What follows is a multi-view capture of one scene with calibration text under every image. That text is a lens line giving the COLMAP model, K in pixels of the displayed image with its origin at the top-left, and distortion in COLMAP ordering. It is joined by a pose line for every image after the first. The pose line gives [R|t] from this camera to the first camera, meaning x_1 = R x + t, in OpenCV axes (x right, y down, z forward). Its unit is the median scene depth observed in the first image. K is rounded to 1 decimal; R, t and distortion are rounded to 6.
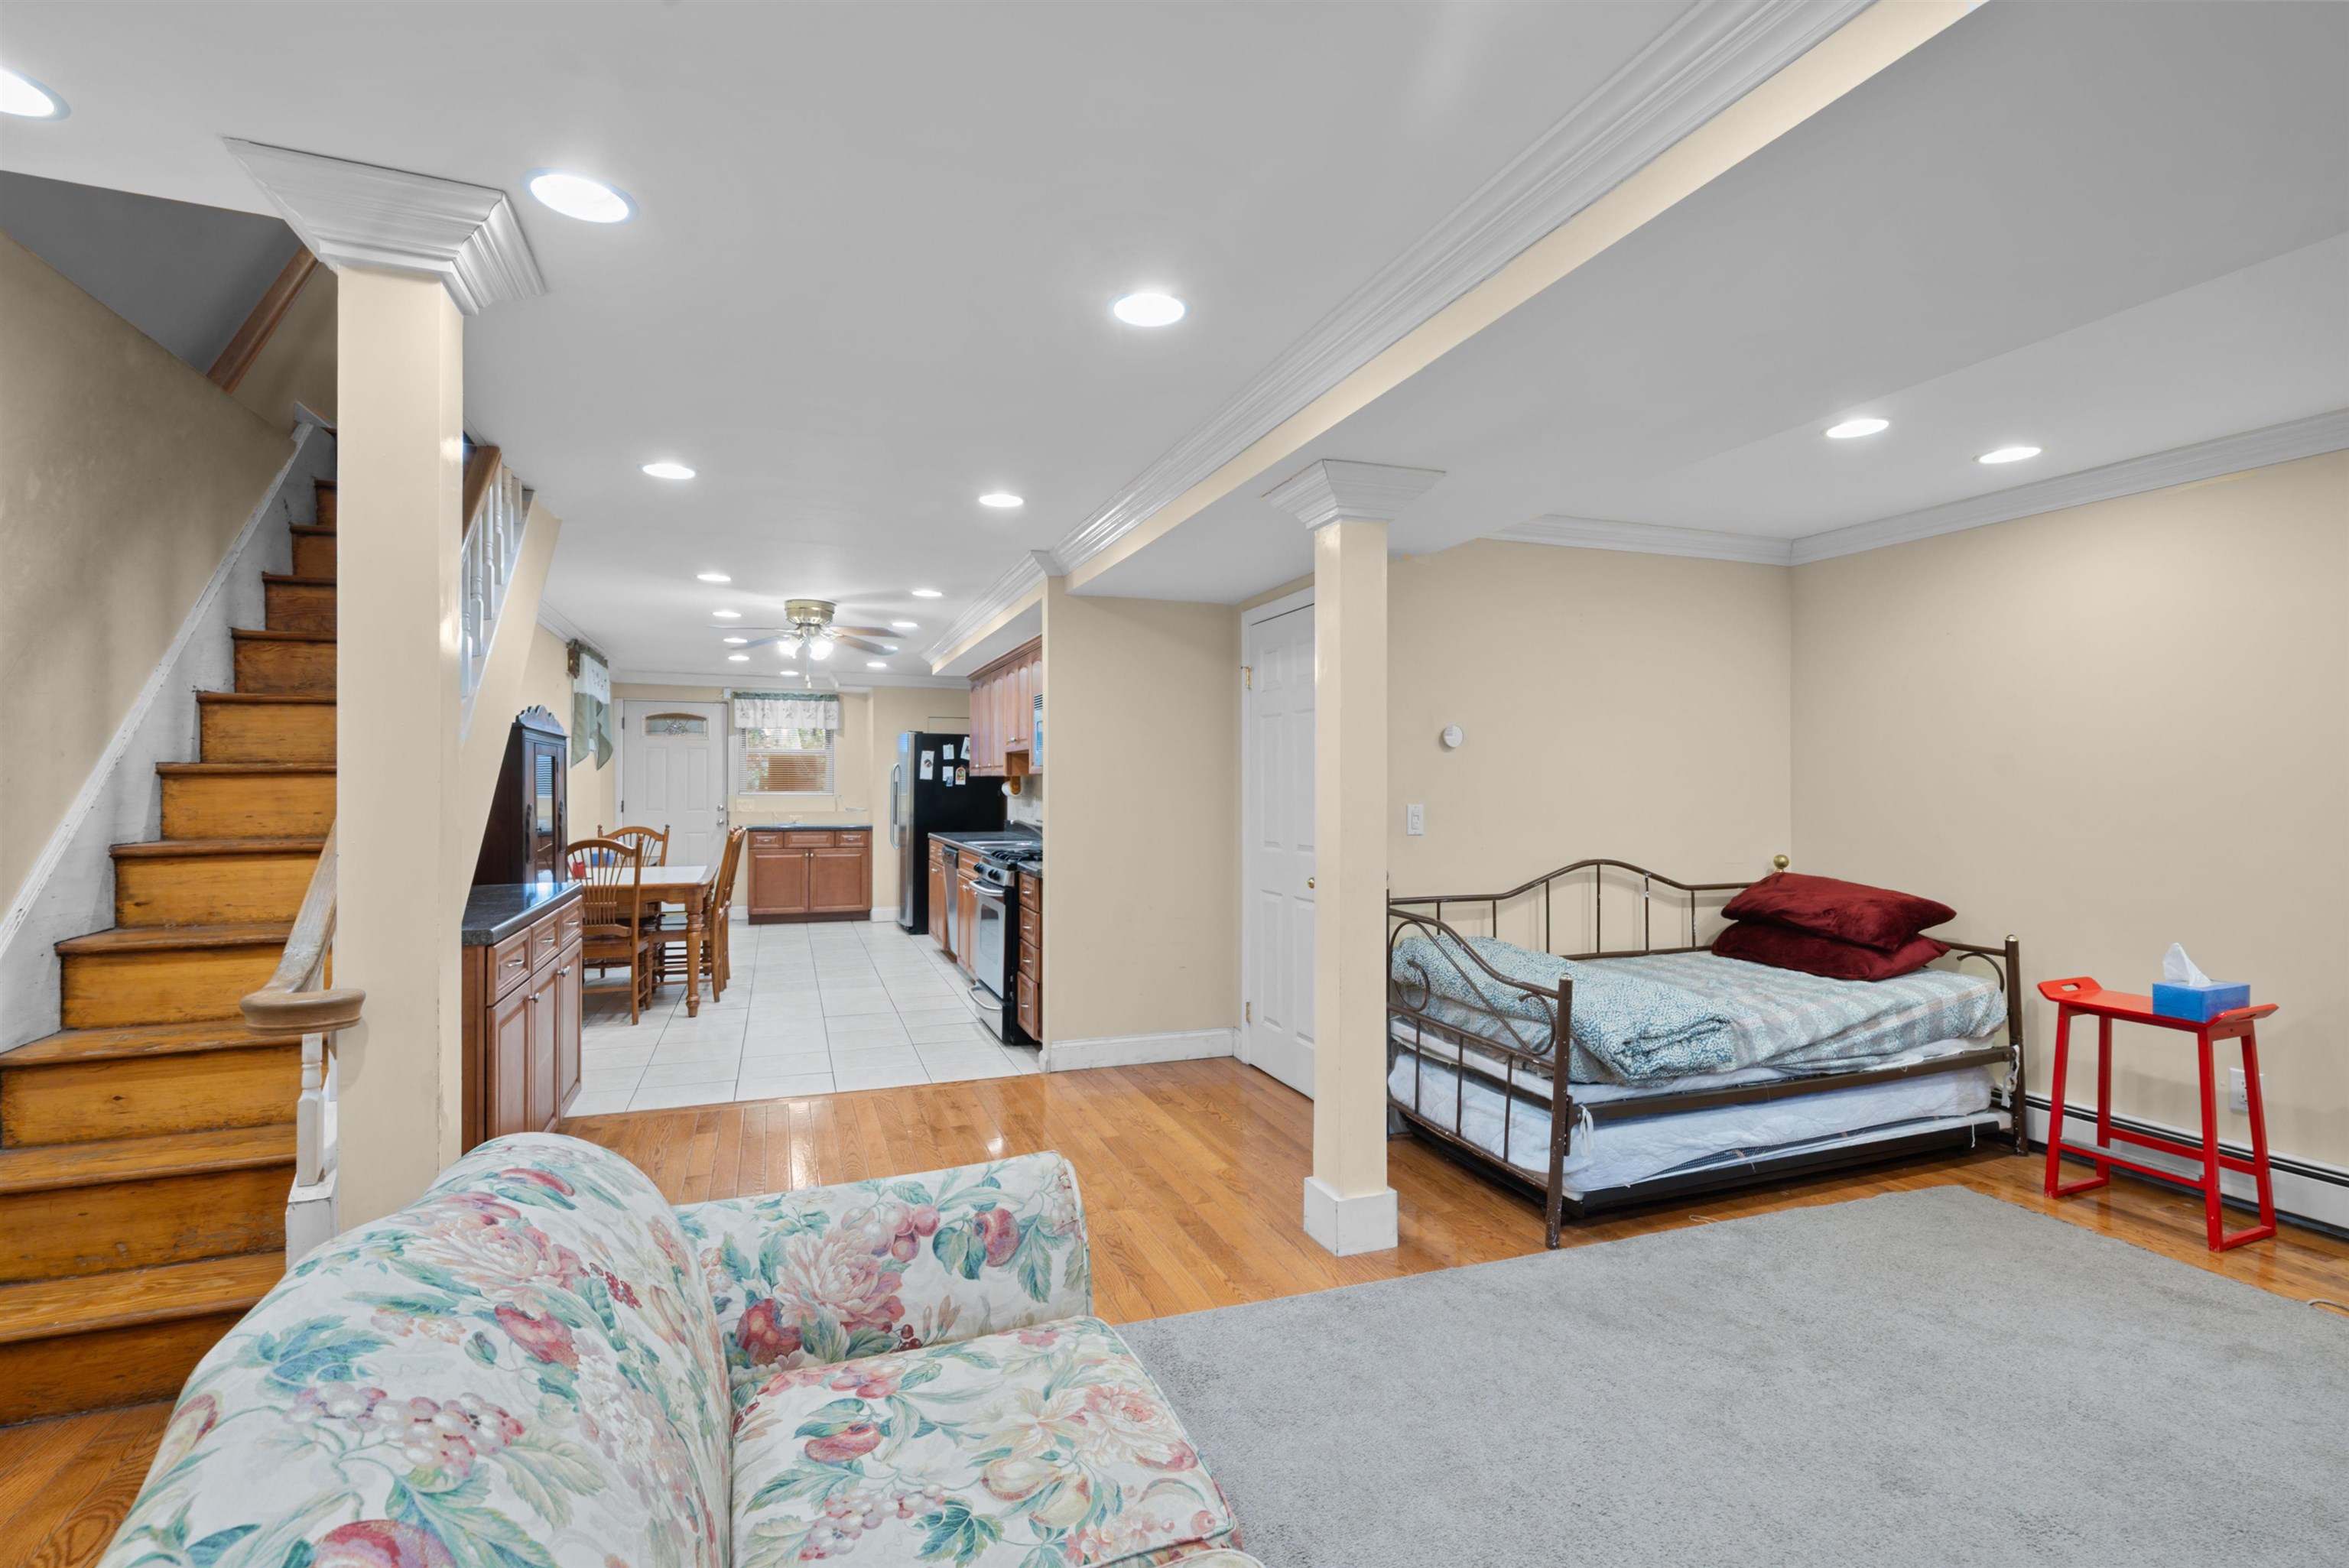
lens RADIAL K [[1062.8, 0, 1231.0], [0, 1062.8, 777.9], [0, 0, 1]] dist [-0.009205, 0.001541]
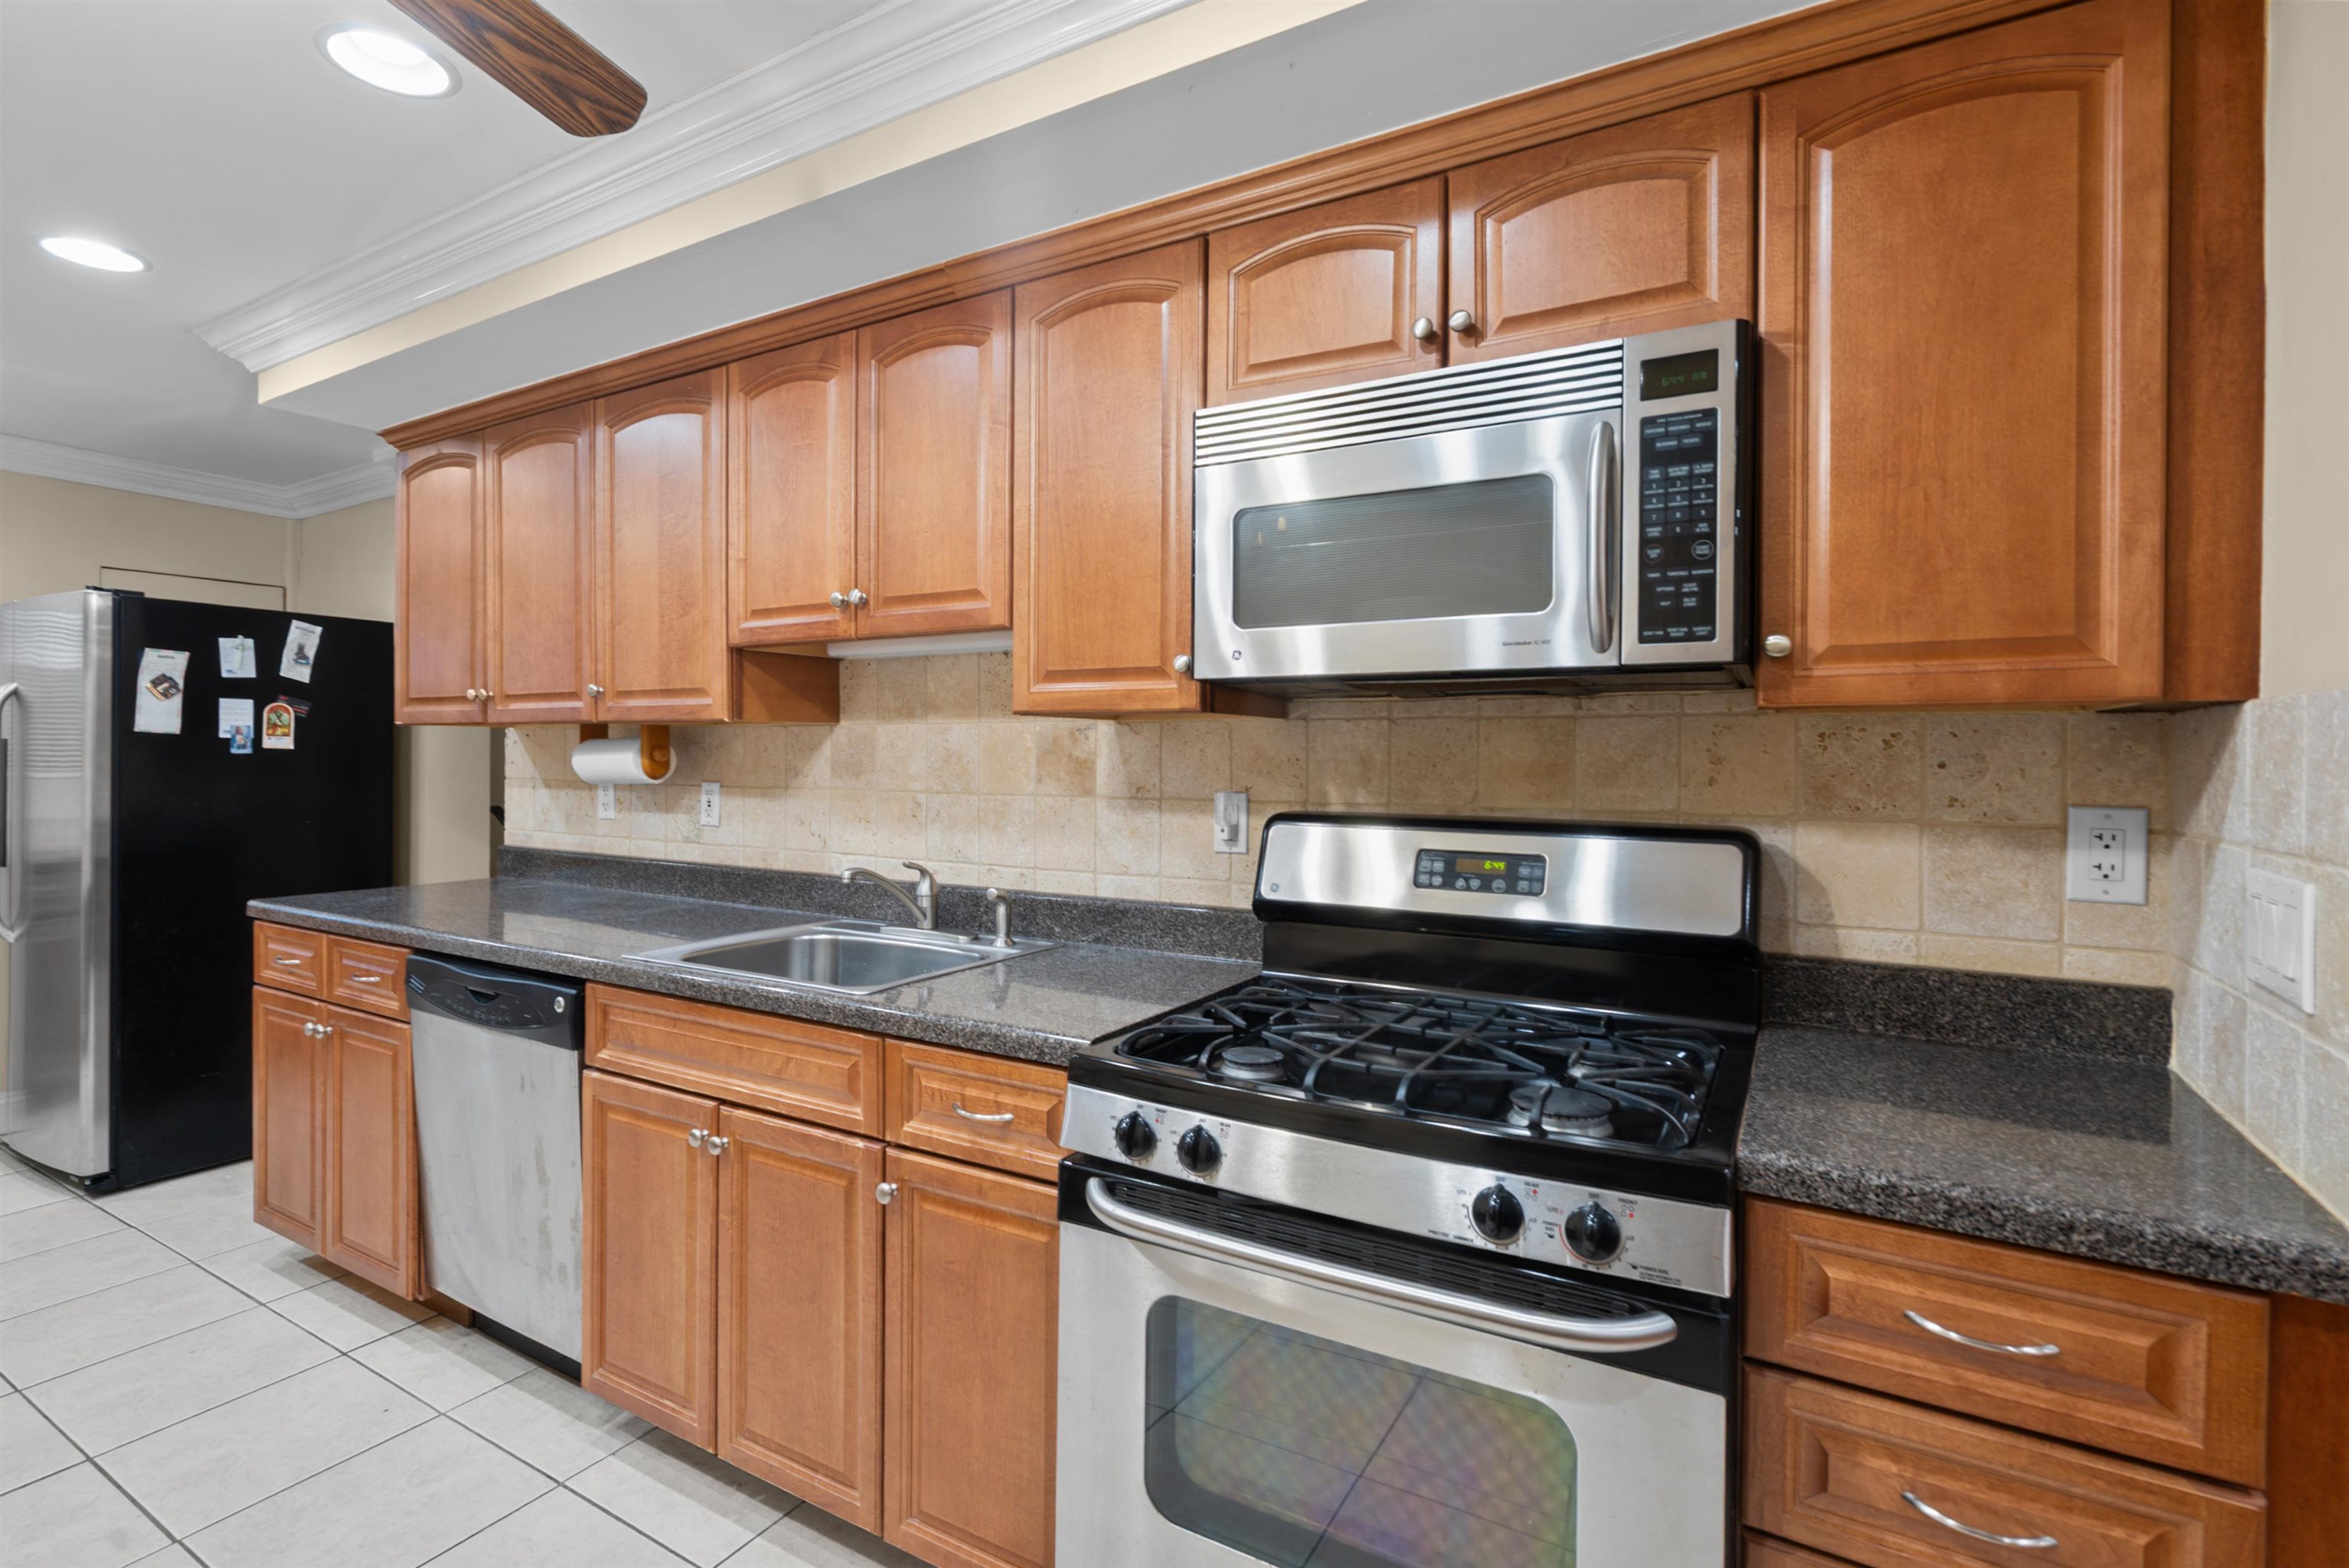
lens RADIAL K [[1062.8, 0, 1183.3], [0, 1062.8, 763.2], [0, 0, 1]] dist [-0.009205, 0.001541]
pose [[0.783473, -0.007536, 0.621380, -0.239698], [-0.006327, 0.999778, 0.020102, 0.001830], [-0.621393, -0.019681, 0.783252, 0.530719]]
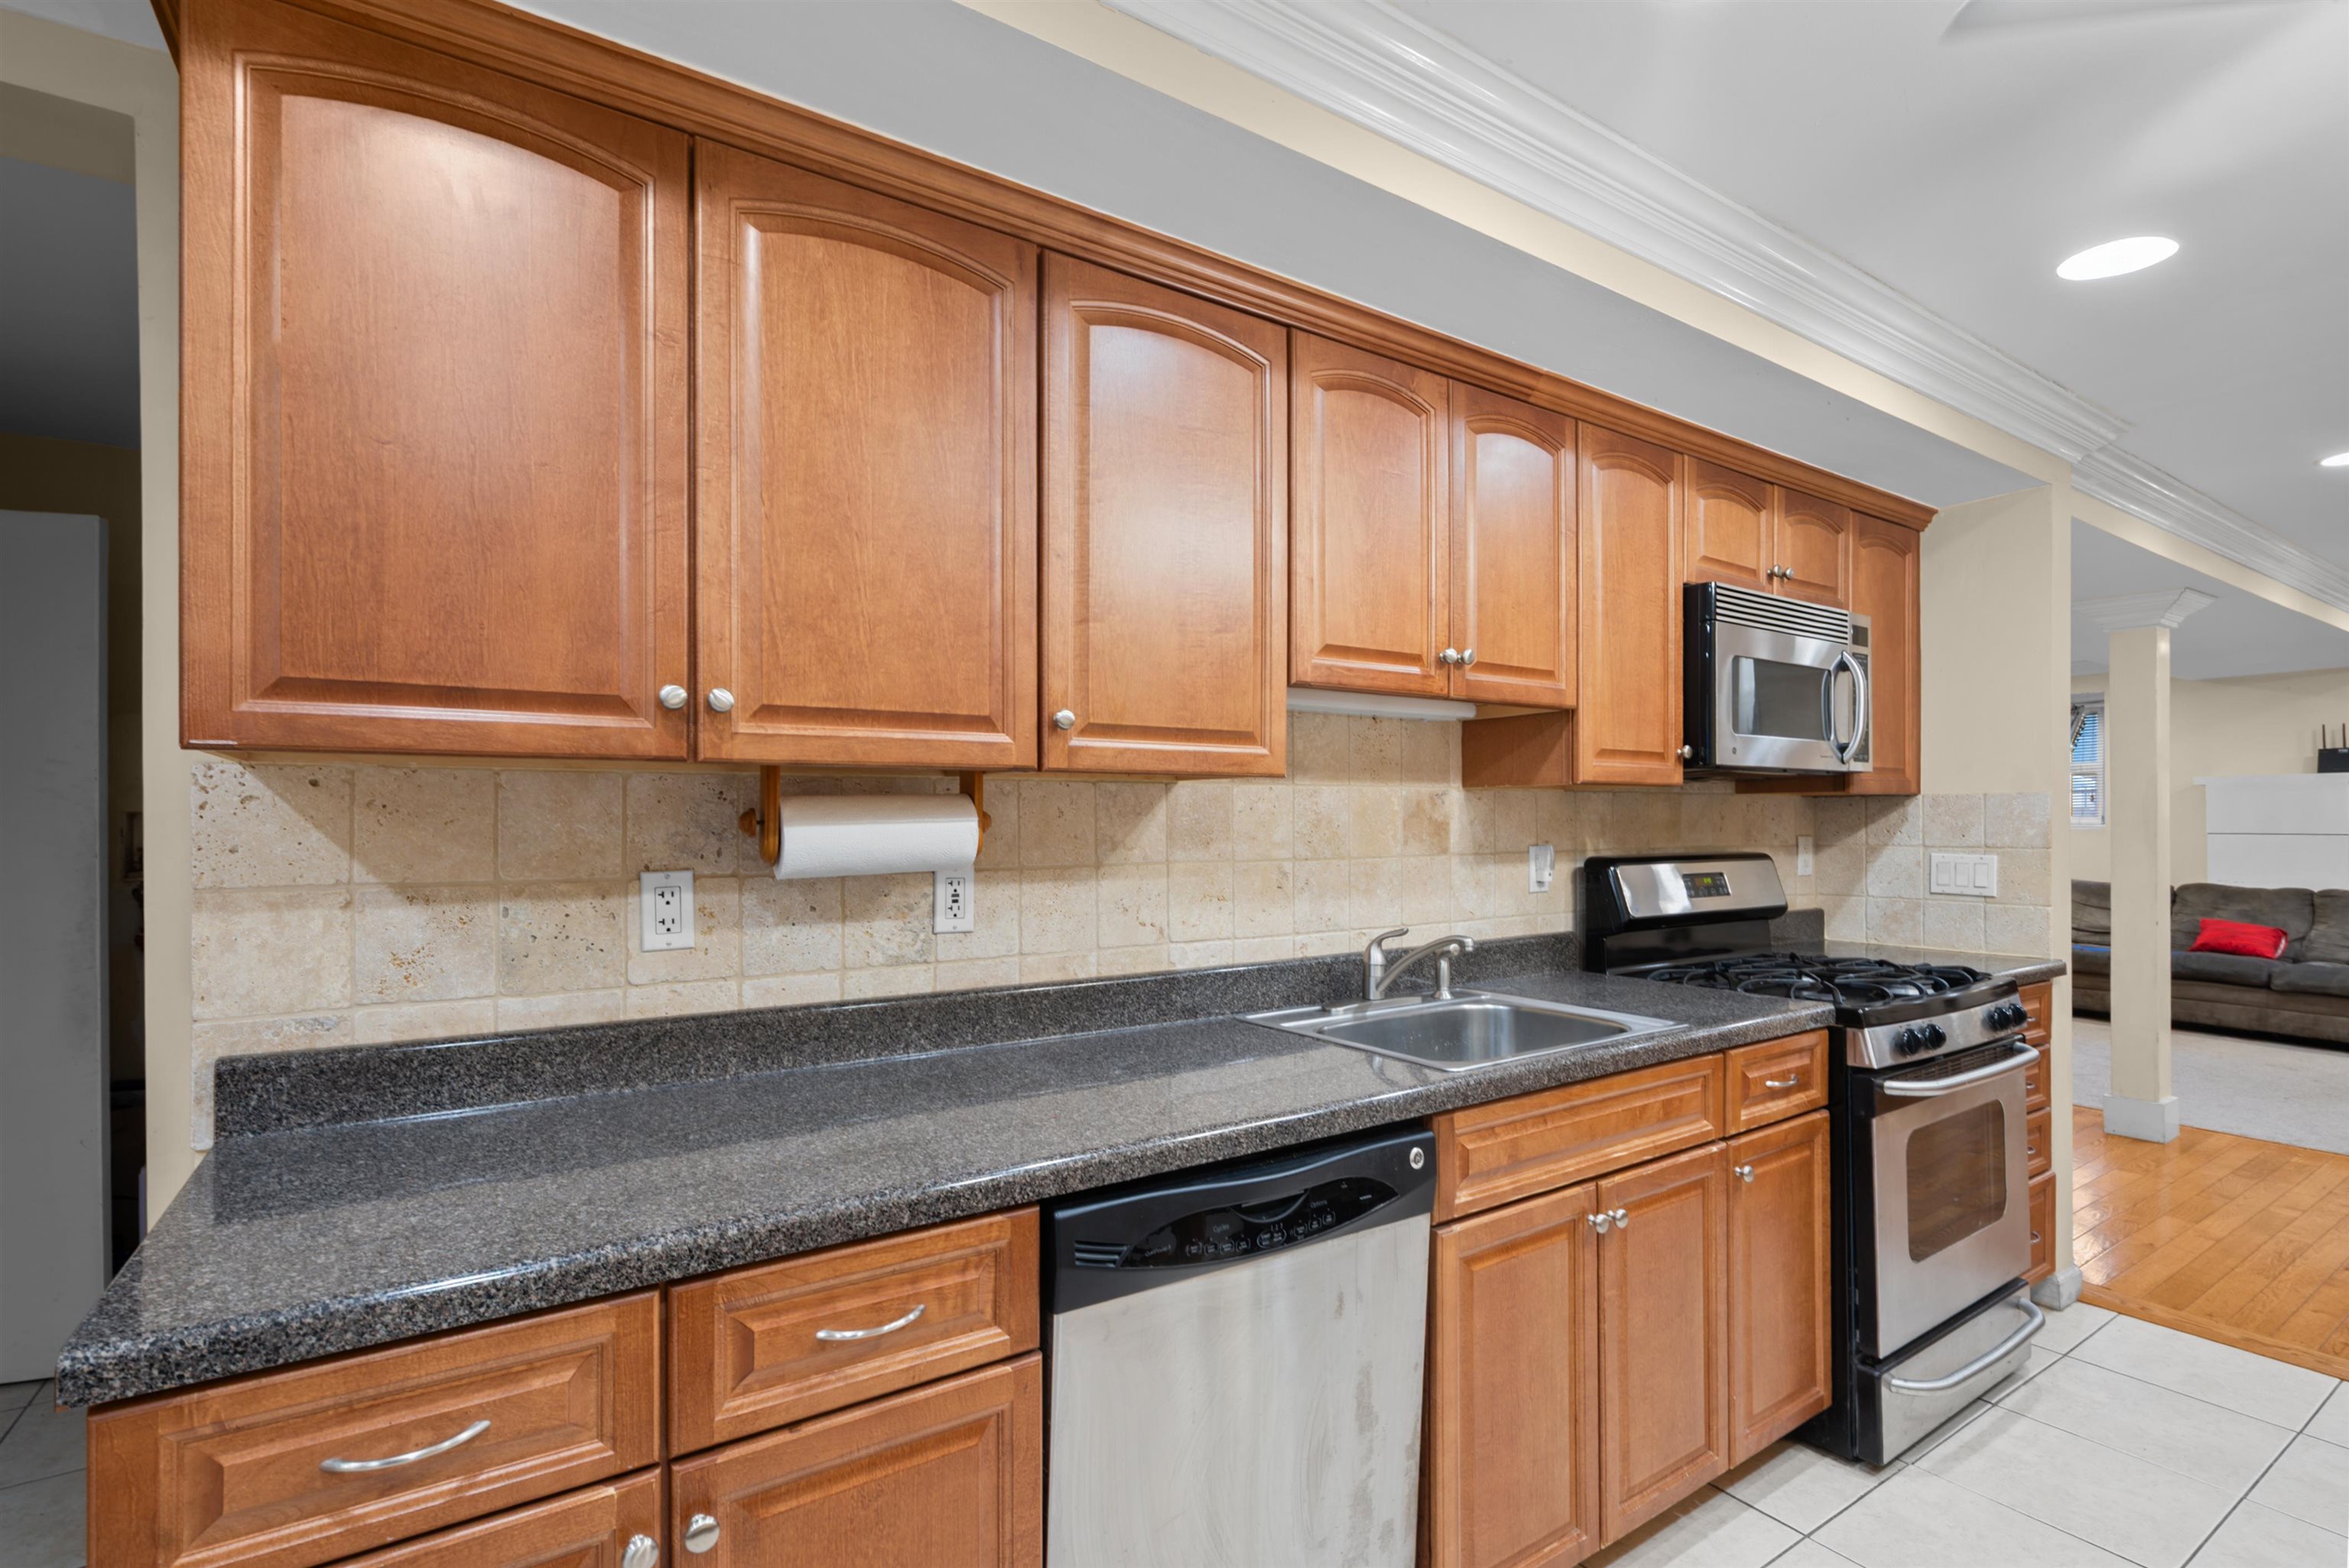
lens RADIAL K [[1062.8, 0, 1177.1], [0, 1062.8, 816.9], [0, 0, 1]] dist [-0.009205, 0.001541]
pose [[-0.192232, -0.006322, 0.981329, -0.570115], [-0.009064, 0.999948, 0.004666, 0.008157], [-0.981308, -0.007998, -0.192279, 1.424689]]
